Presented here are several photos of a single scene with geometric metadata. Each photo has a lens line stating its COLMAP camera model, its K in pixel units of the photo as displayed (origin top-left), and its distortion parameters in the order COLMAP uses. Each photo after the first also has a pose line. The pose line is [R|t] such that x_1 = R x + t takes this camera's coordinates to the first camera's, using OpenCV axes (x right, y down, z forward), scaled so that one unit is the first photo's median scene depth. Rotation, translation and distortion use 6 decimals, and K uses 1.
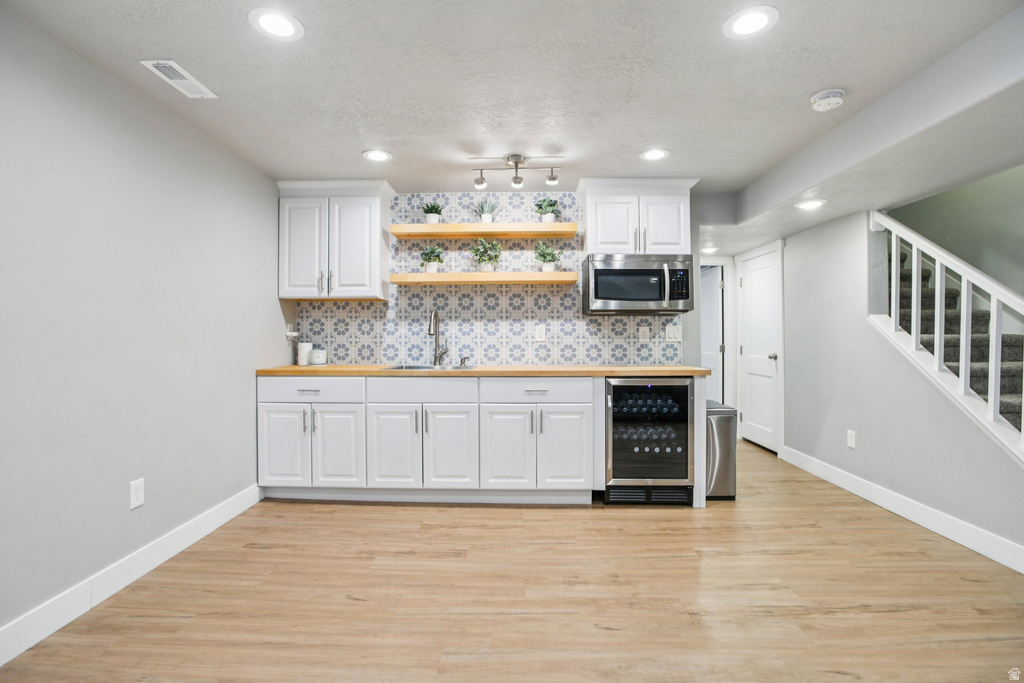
lens RADIAL K [[492.1, 0, 513.0], [0, 492.1, 338.4], [0, 0, 1]] dist [-0.068081, 0.000278]
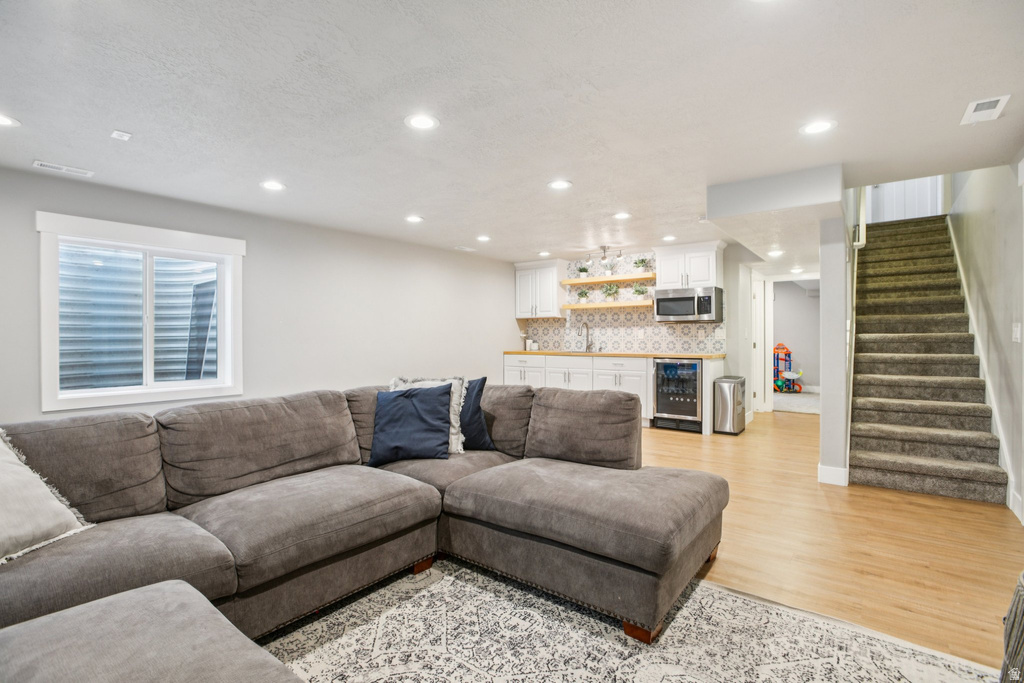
lens RADIAL K [[492.1, 0, 513.0], [0, 492.1, 338.4], [0, 0, 1]] dist [-0.068081, 0.000278]
pose [[0.798230, -0.000145, -0.602353, 0.767421], [-0.002112, 0.999993, -0.003040, 0.010602], [0.602349, 0.003699, 0.798224, -0.697340]]
